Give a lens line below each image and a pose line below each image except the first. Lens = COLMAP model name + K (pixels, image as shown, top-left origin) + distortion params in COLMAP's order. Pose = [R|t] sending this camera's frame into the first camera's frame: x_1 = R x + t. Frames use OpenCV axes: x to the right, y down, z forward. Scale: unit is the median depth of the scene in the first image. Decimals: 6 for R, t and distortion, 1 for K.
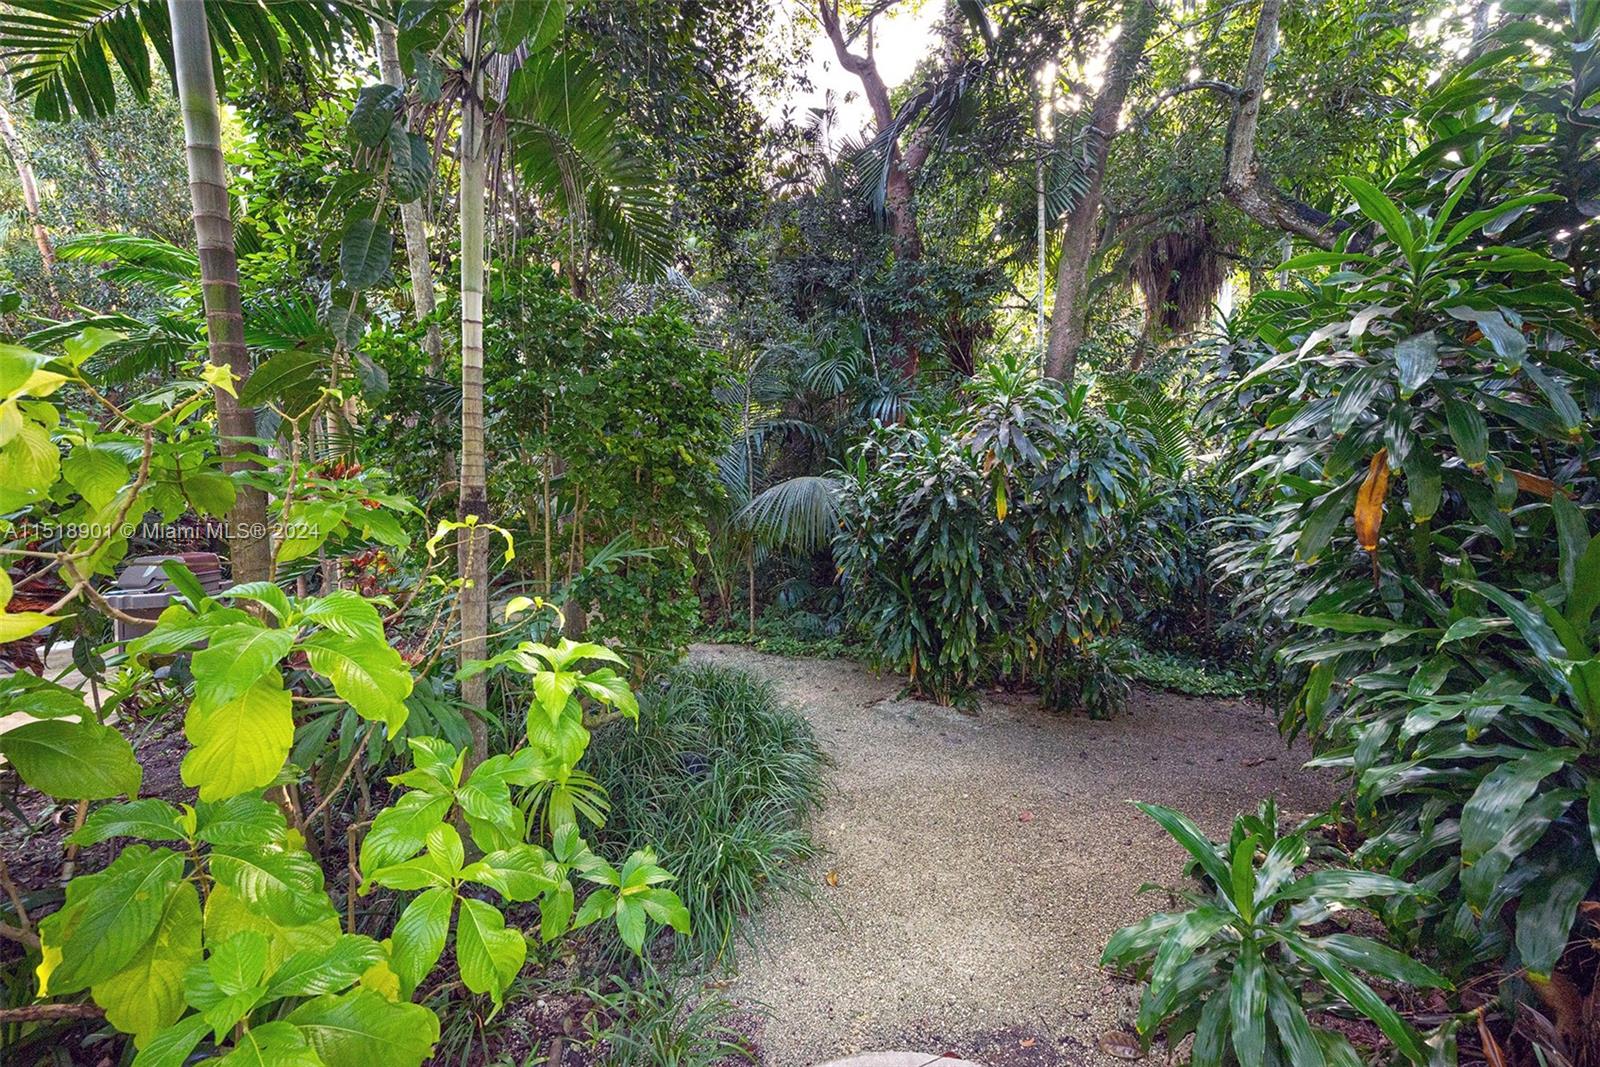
lens RADIAL K [[613.6, 0, 800.9], [0, 613.6, 537.8], [0, 0, 1]] dist [0.000497, 0.000168]
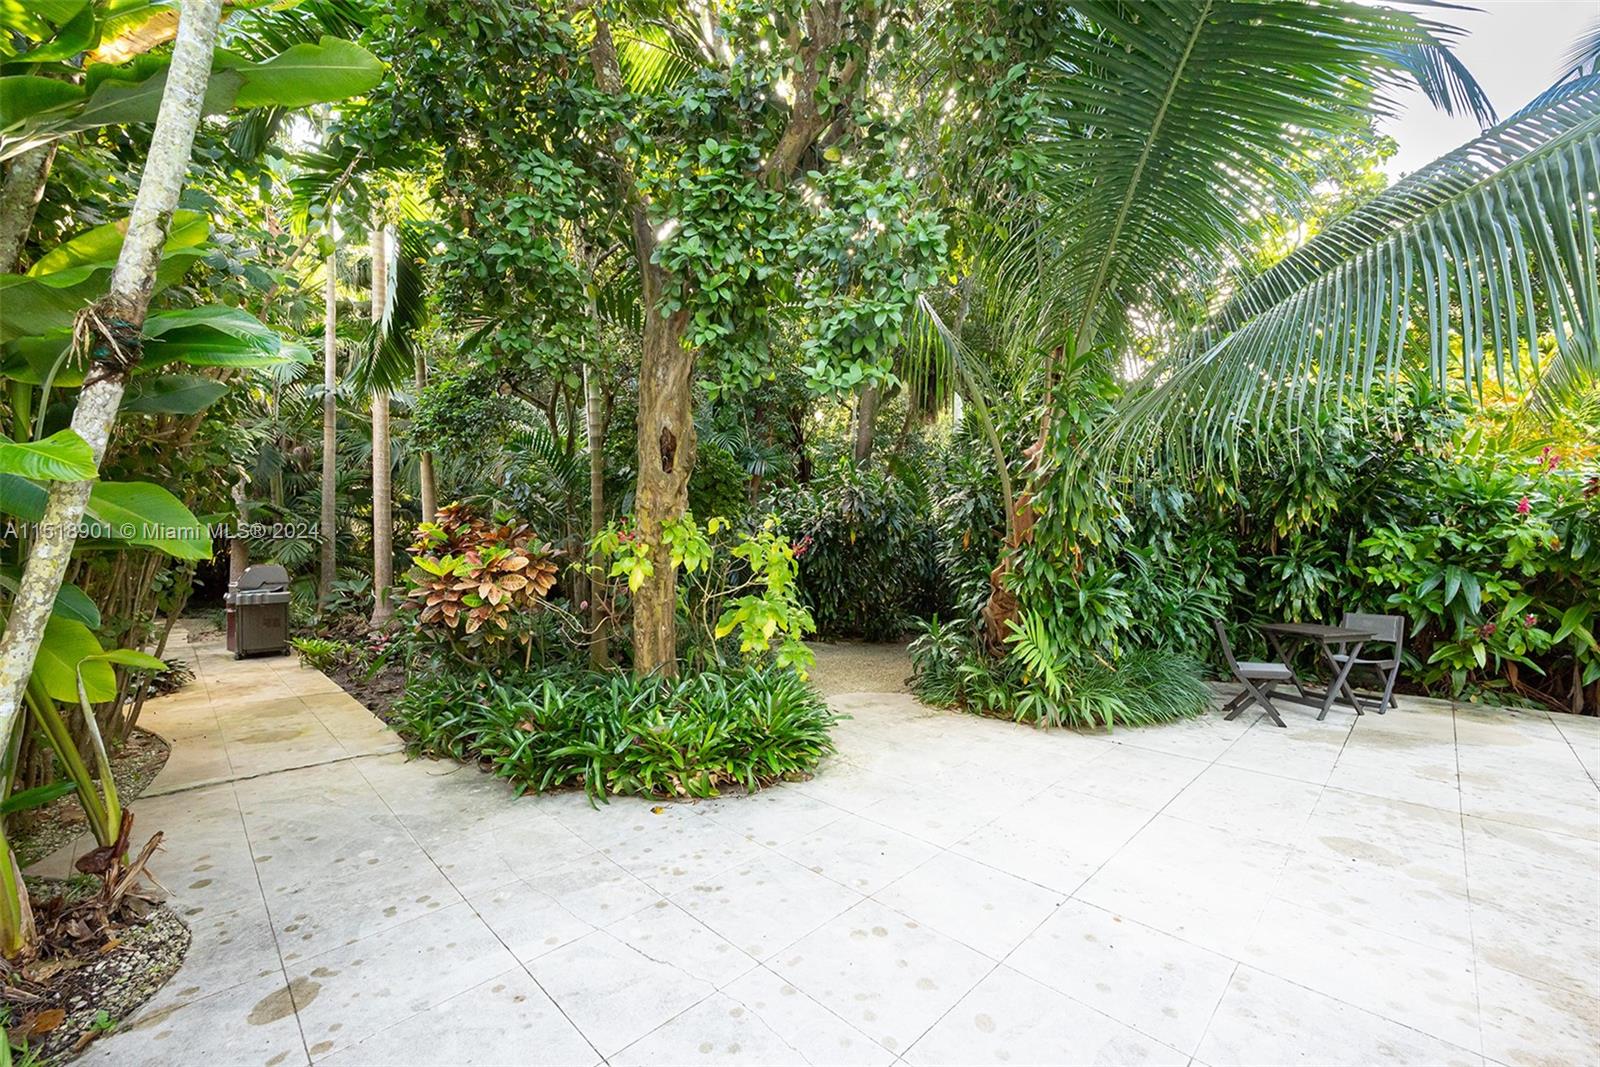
lens RADIAL K [[613.6, 0, 810.6], [0, 613.6, 538.8], [0, 0, 1]] dist [0.000497, 0.000168]
pose [[0.937461, 0.000552, 0.348090, -0.561615], [0.011315, 0.999422, -0.032058, 0.023955], [-0.347906, 0.033992, 0.936913, -0.961943]]
